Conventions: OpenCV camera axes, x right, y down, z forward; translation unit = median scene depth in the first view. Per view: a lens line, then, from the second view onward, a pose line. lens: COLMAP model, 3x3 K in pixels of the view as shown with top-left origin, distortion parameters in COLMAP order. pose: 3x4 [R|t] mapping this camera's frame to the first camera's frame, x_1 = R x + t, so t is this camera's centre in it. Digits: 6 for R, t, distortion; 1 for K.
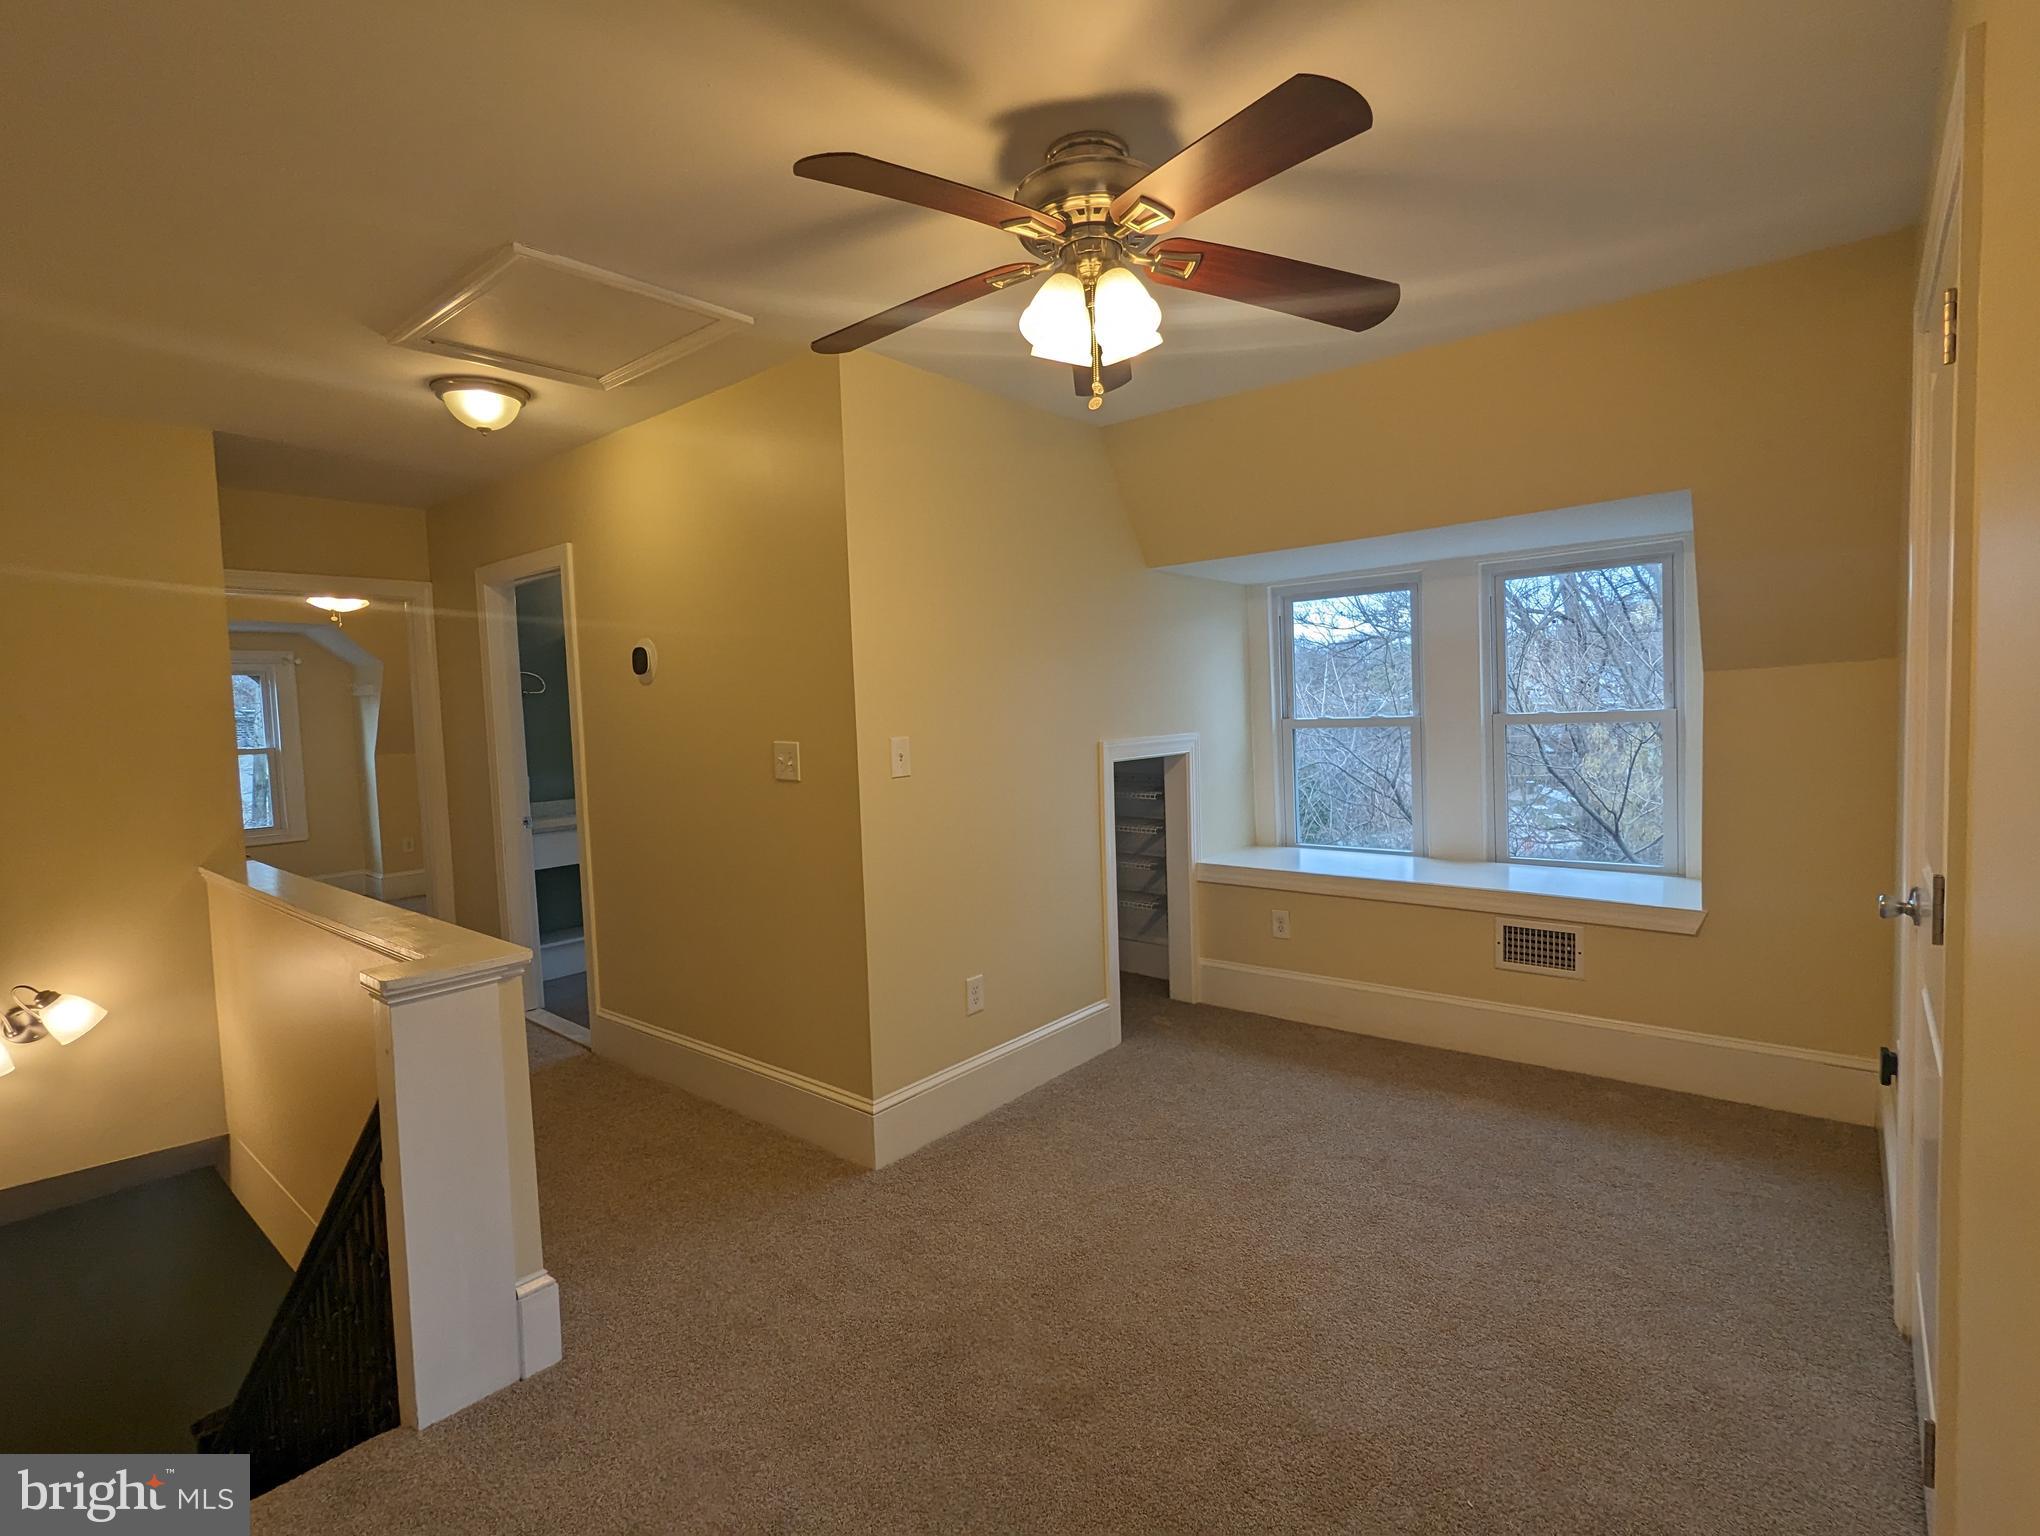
lens RADIAL K [[970.6, 0, 1024.7], [0, 970.6, 763.7], [0, 0, 1]] dist [0.000568, -0.000408]
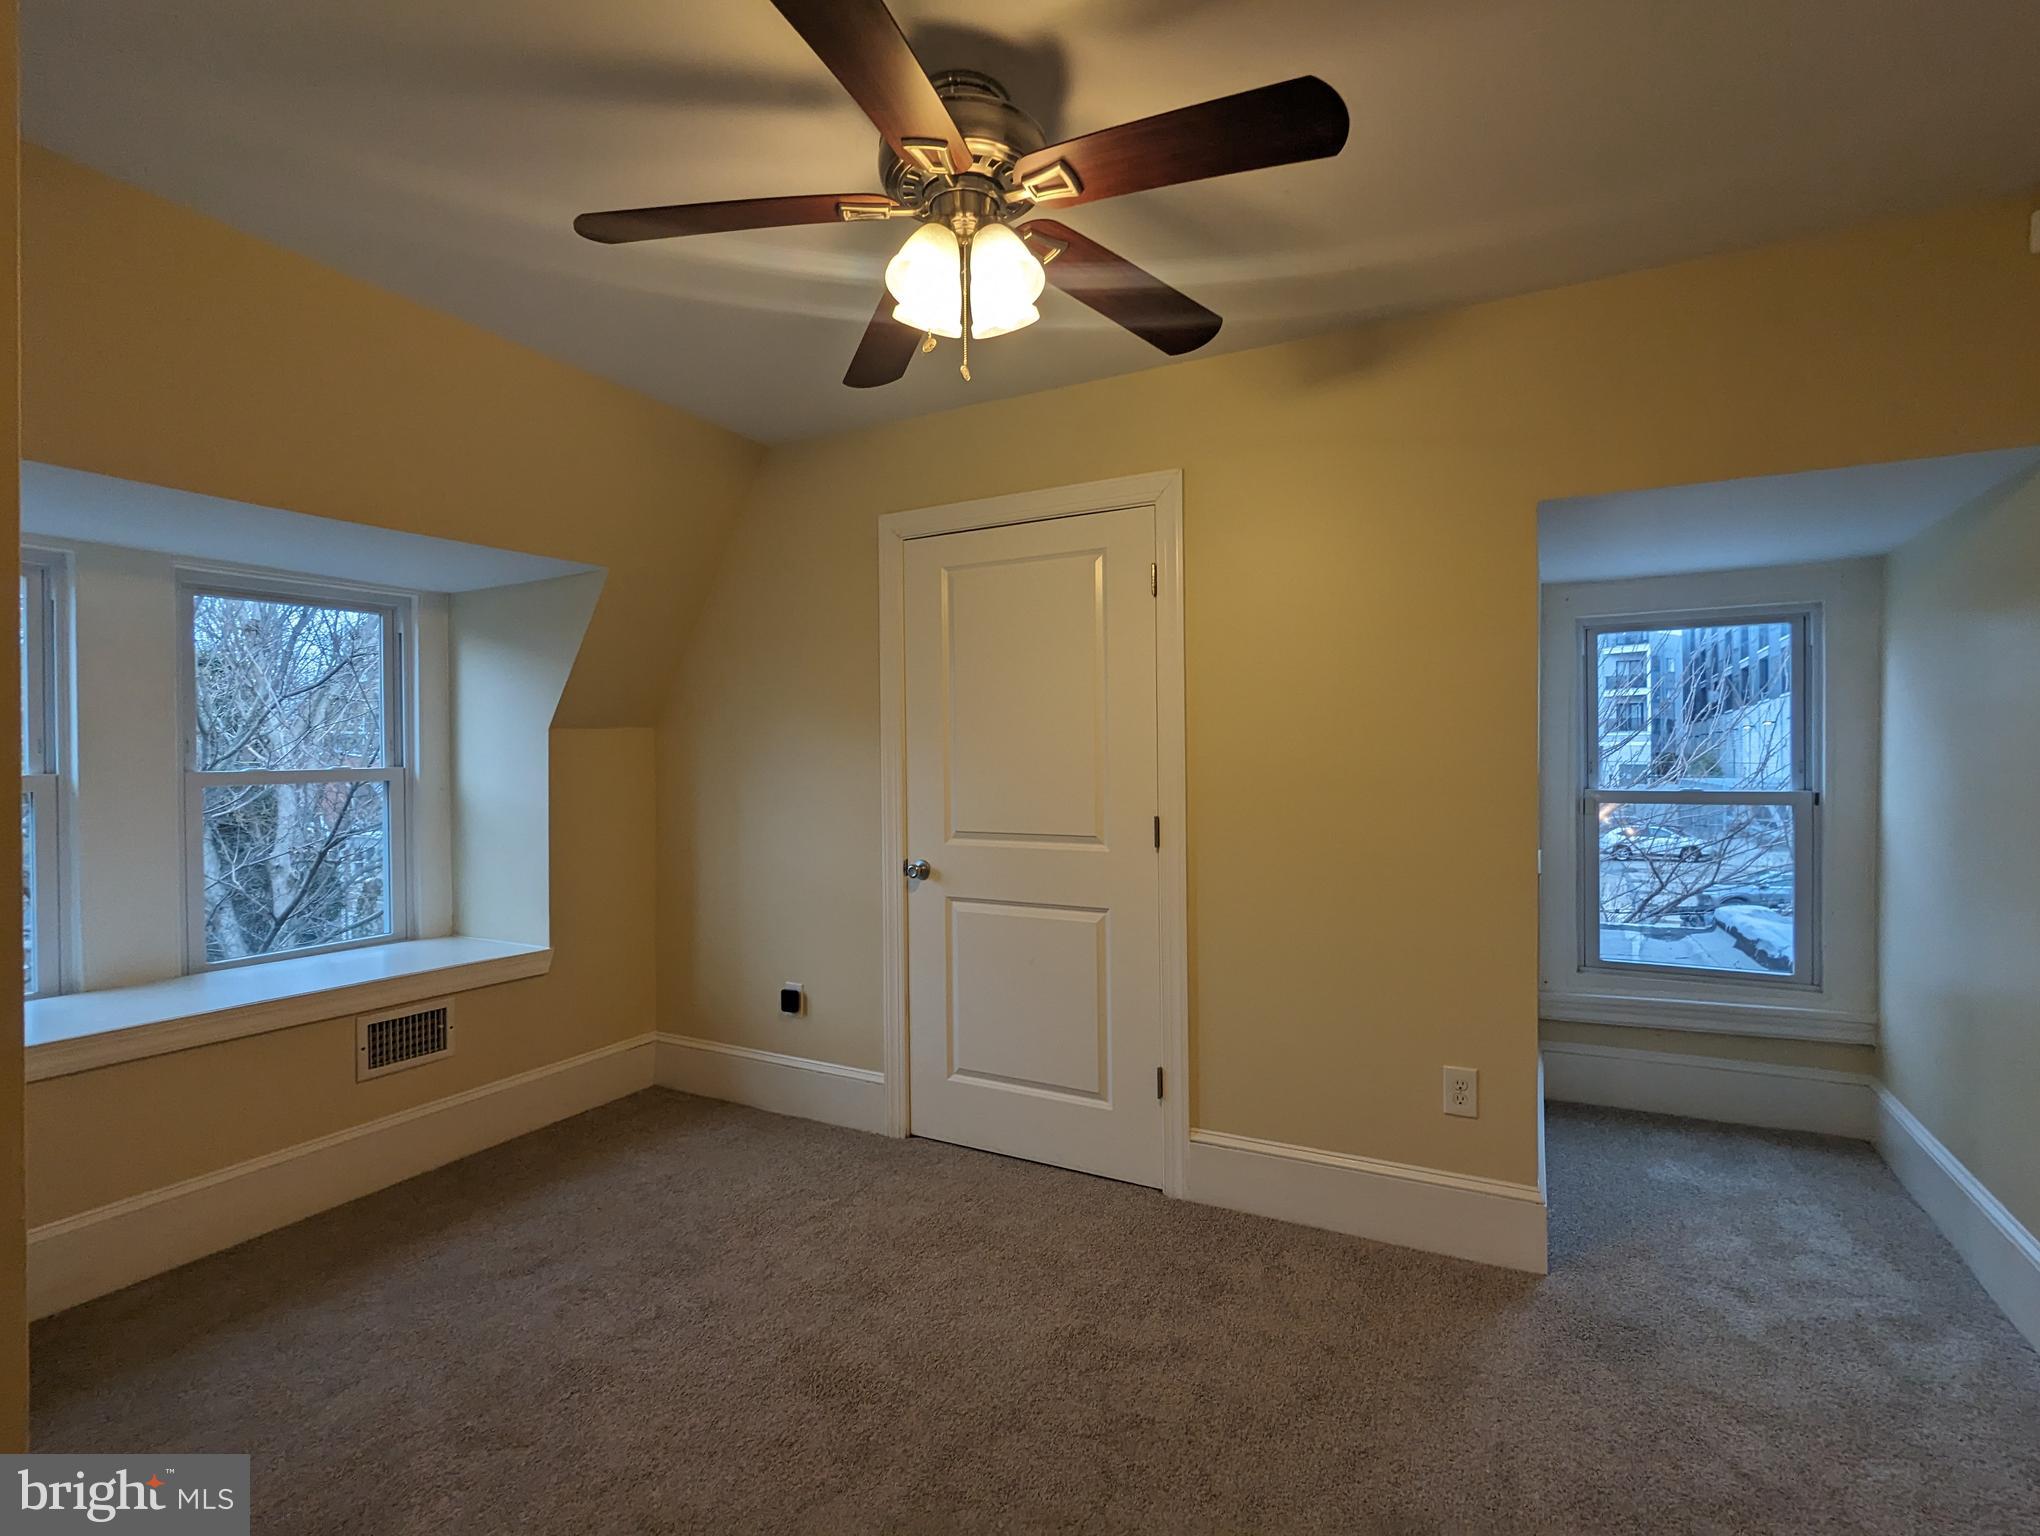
lens RADIAL K [[970.6, 0, 1024.7], [0, 970.6, 763.7], [0, 0, 1]] dist [0.000568, -0.000408]
pose [[-0.205153, 0.034689, 0.978115, -0.426721], [0.076779, 0.996862, -0.019250, 0.006465], [-0.975714, 0.071149, -0.207172, 0.623033]]
